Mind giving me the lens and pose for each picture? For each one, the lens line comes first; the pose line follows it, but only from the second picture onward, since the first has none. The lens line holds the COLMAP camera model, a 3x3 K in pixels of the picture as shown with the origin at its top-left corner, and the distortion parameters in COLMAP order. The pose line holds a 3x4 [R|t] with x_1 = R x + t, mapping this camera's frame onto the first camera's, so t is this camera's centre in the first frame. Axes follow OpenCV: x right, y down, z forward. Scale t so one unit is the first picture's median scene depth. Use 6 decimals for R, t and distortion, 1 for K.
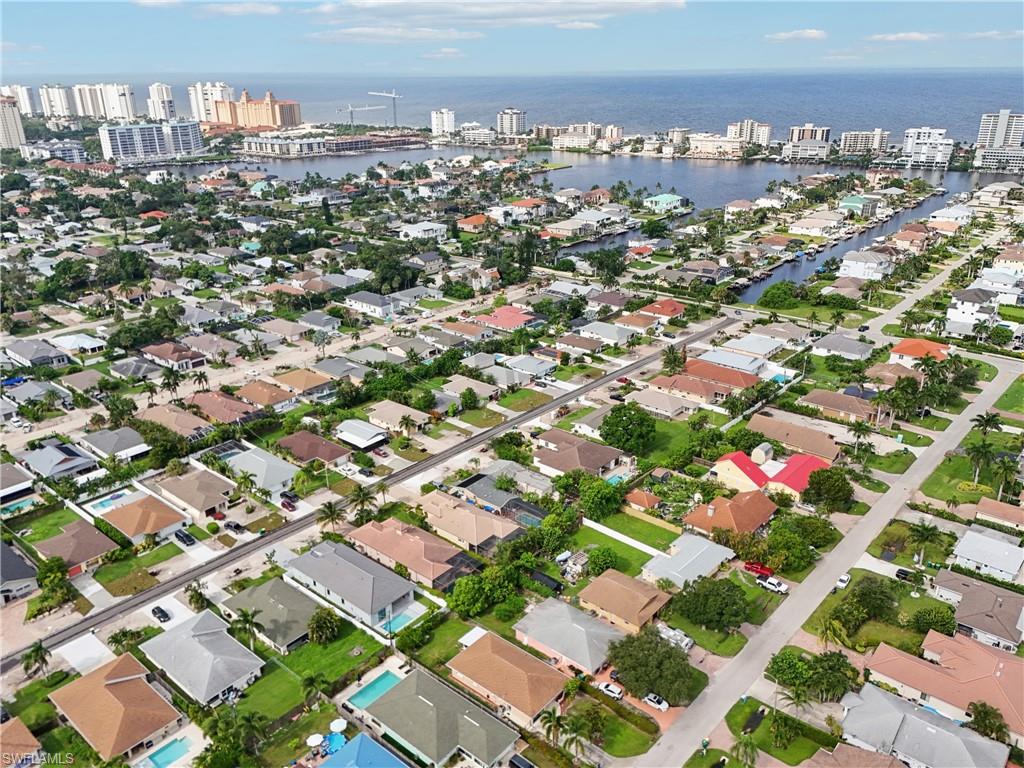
lens RADIAL K [[796.1, 0, 502.3], [0, 796.1, 386.8], [0, 0, 1]] dist [0.077206, -0.091784]
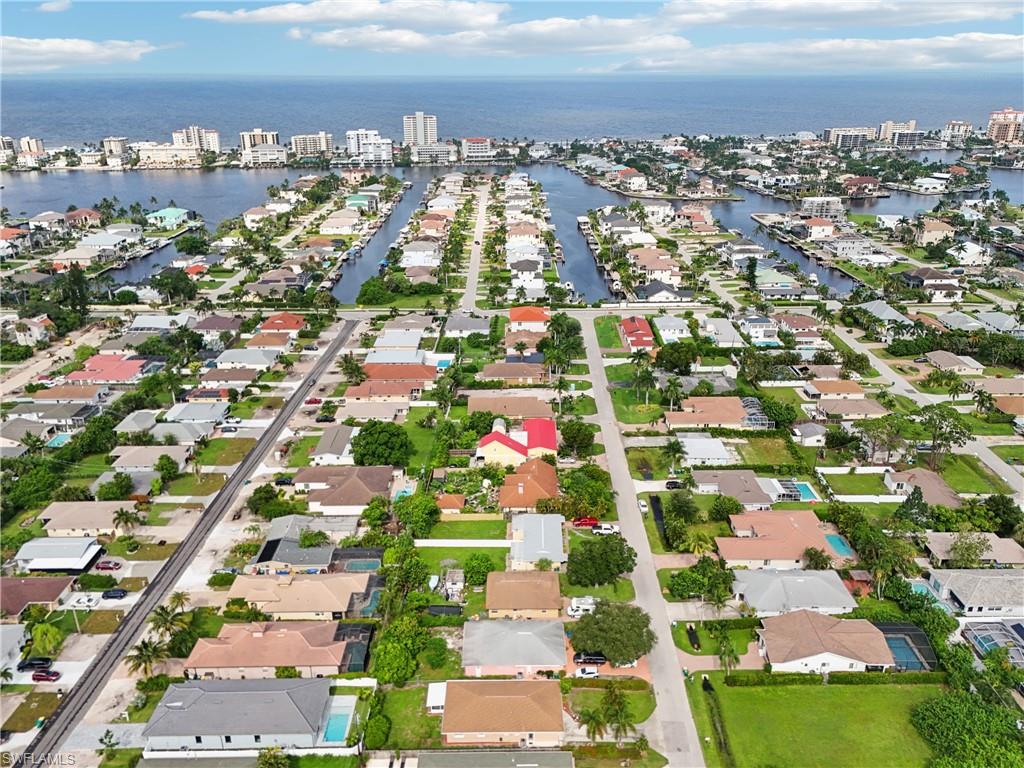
lens RADIAL K [[796.1, 0, 514.5], [0, 796.1, 386.9], [0, 0, 1]] dist [0.077206, -0.091784]
pose [[0.746101, -0.237349, 0.622092, -0.254783], [0.241582, 0.967138, 0.079256, -0.042292], [-0.620460, 0.091153, 0.778922, 0.116612]]
